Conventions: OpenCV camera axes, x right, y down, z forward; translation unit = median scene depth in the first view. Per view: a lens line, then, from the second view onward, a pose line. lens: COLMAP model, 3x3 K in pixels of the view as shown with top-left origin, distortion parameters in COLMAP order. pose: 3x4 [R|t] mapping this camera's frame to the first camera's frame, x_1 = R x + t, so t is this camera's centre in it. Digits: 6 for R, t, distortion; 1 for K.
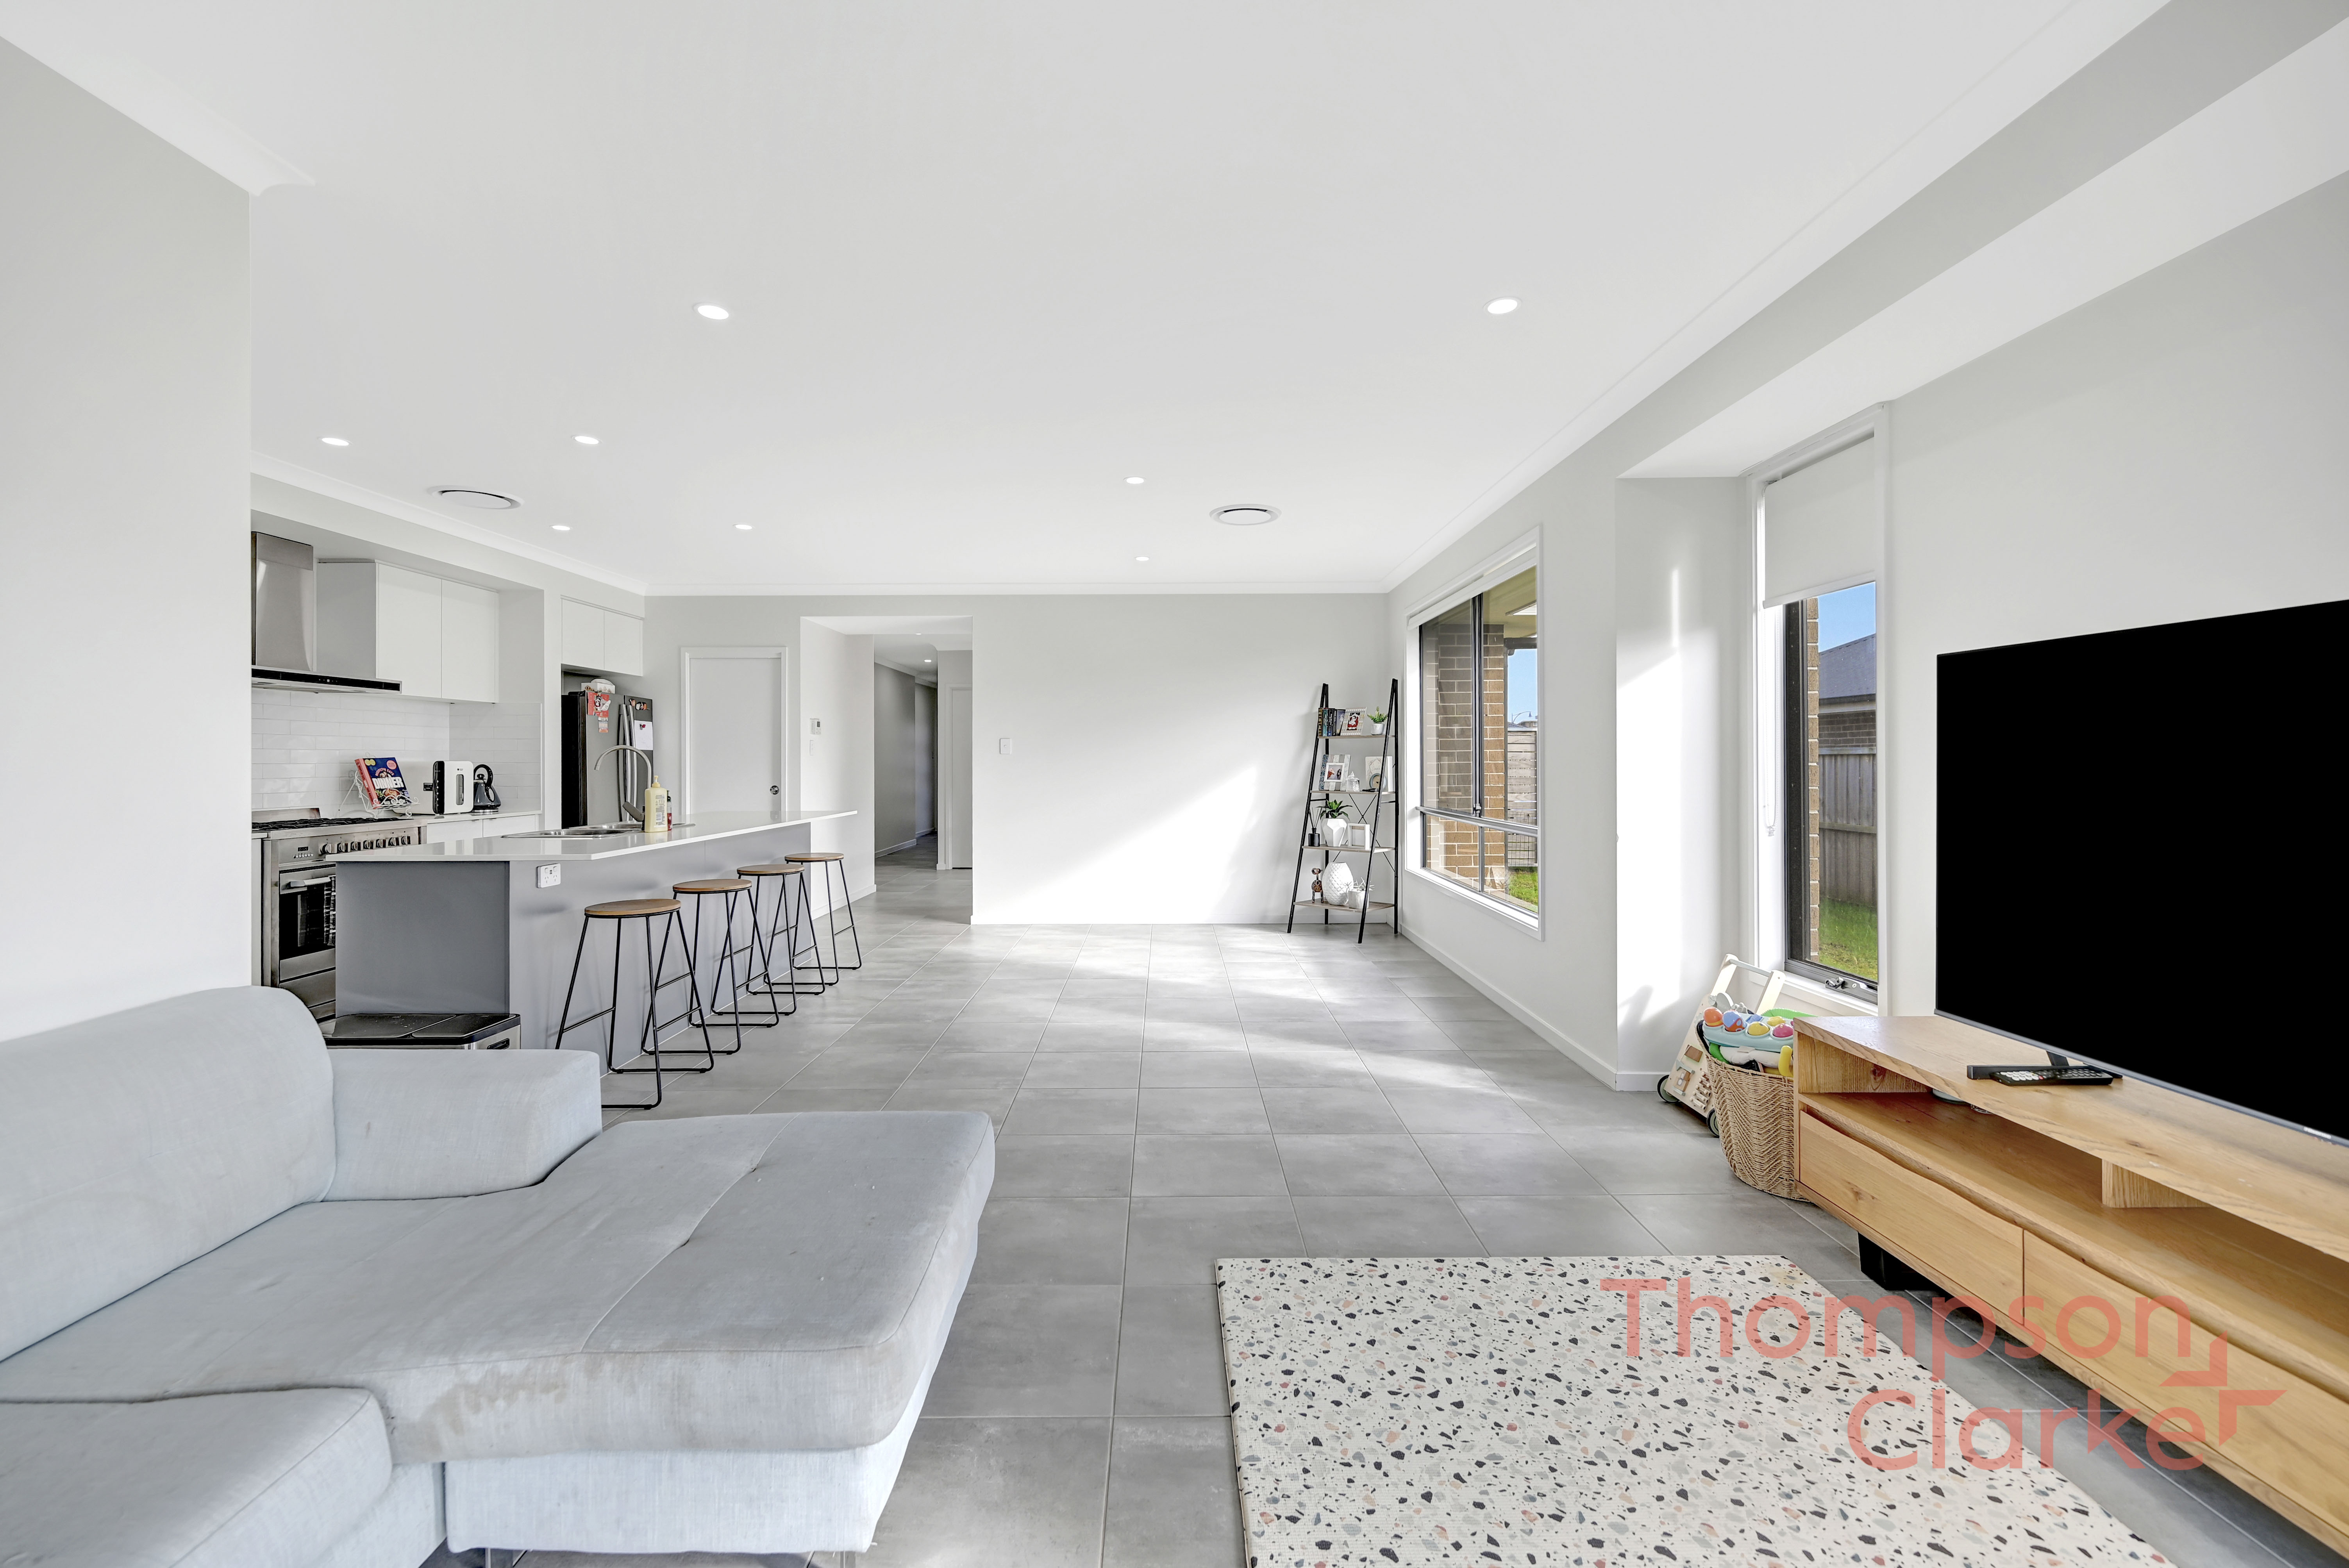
lens RADIAL K [[964.7, 0, 1176.2], [0, 964.7, 766.4], [0, 0, 1]] dist [-0.000237, -0.000085]
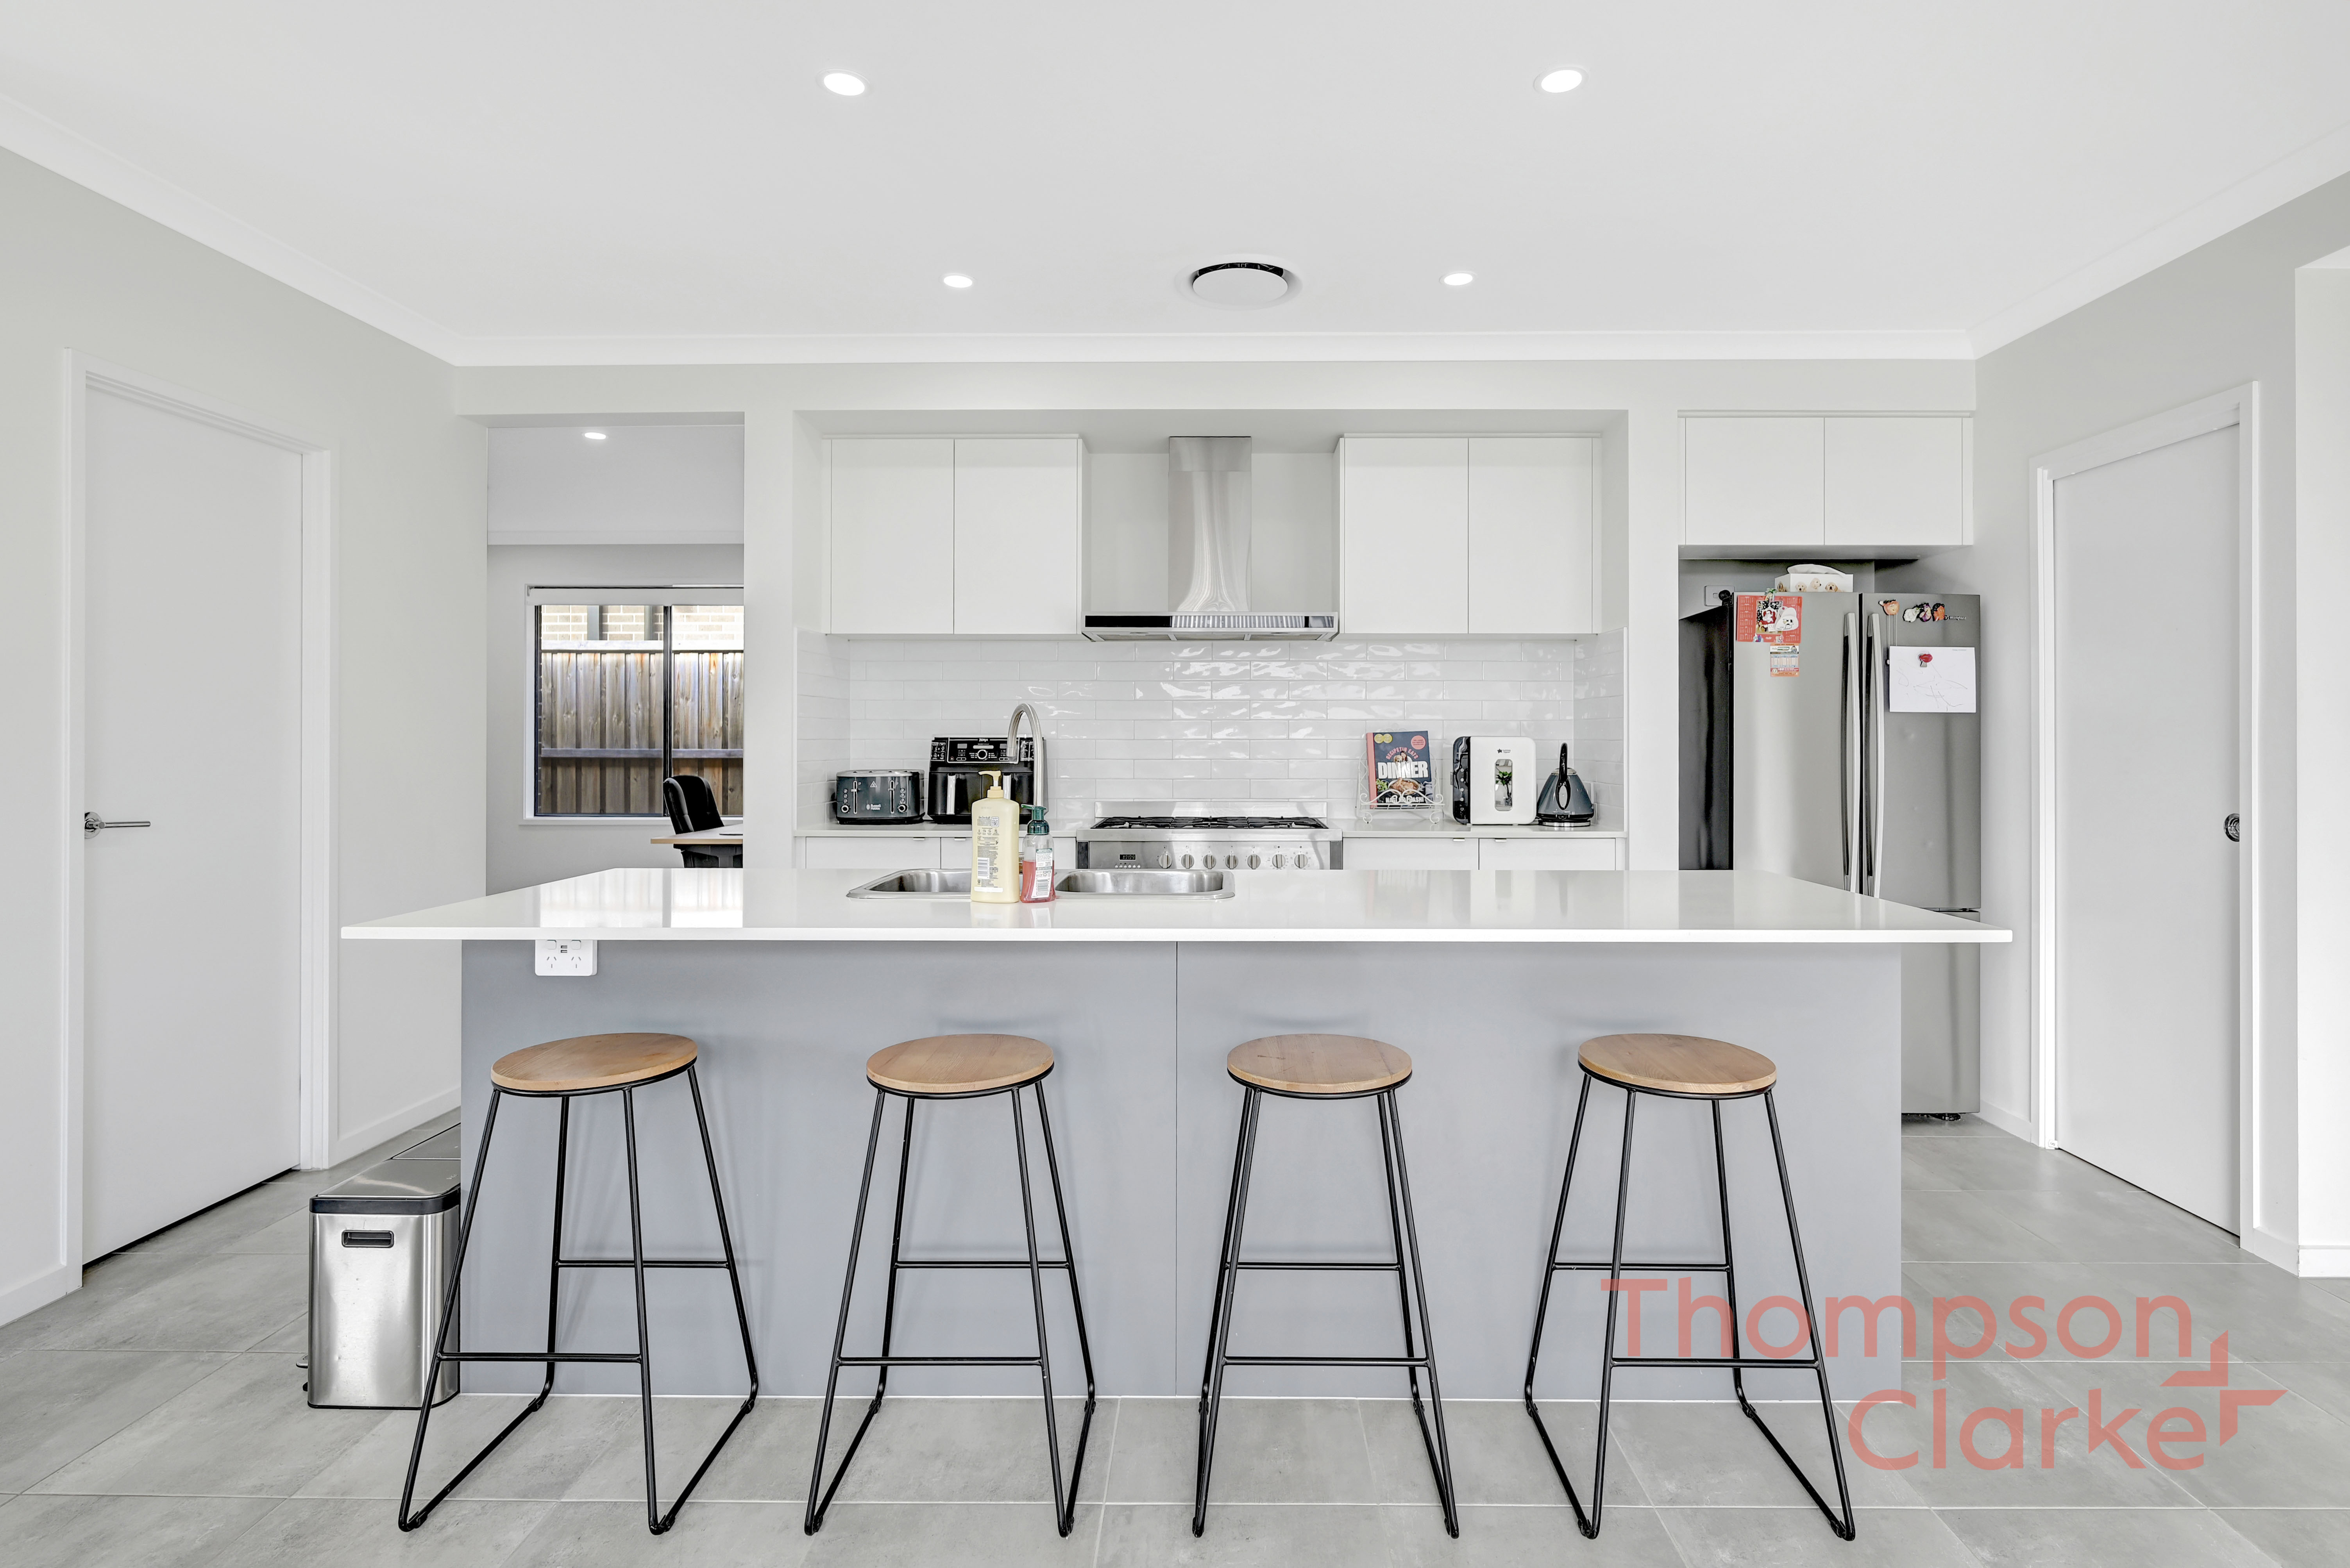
lens RADIAL K [[1184.8, 0, 1186.2], [0, 1184.8, 740.5], [0, 0, 1]] dist [-0.000307, 0.000012]
pose [[-0.021493, 0.004486, -0.999759, -0.007977], [-0.008883, 0.999950, 0.004677, -0.004810], [0.999730, 0.008982, -0.021452, 0.789581]]
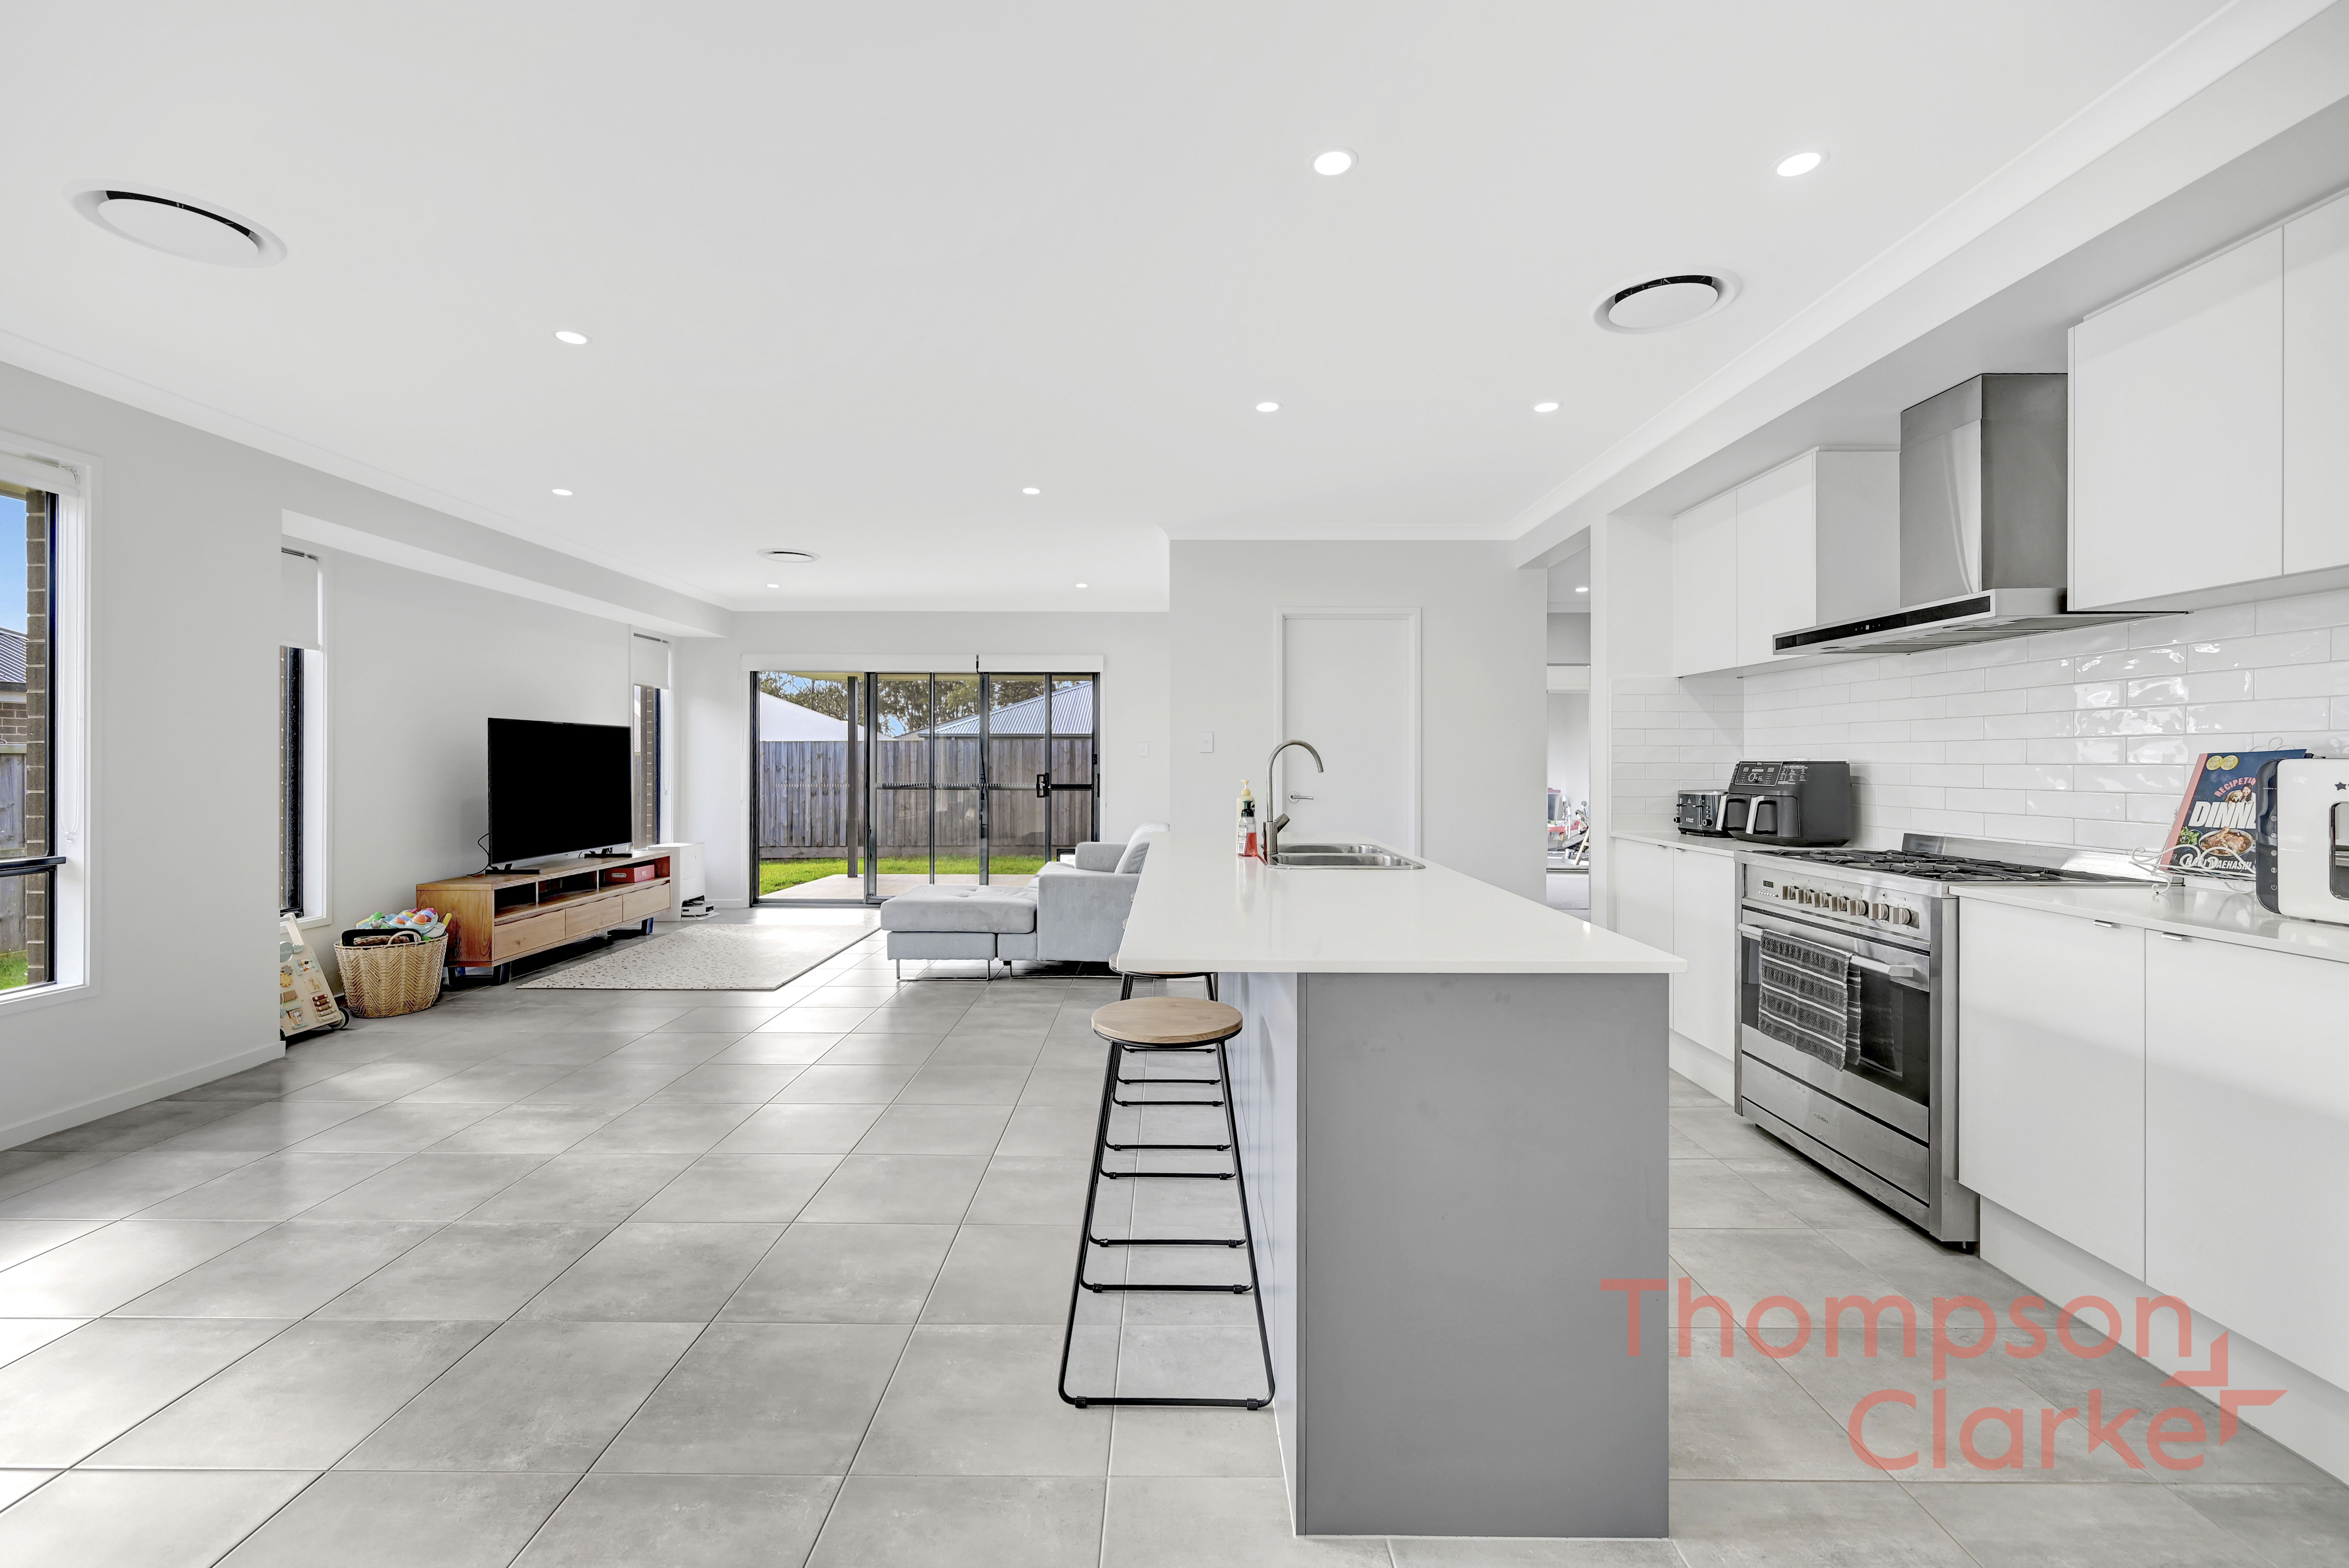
lens RADIAL K [[964.7, 0, 1169.1], [0, 964.7, 767.3], [0, 0, 1]] dist [-0.000237, -0.000085]
pose [[-0.999785, -0.004111, 0.020317, -0.354755], [-0.003867, 0.999920, 0.012037, -0.004860], [-0.020365, 0.011956, -0.999721, 1.272693]]
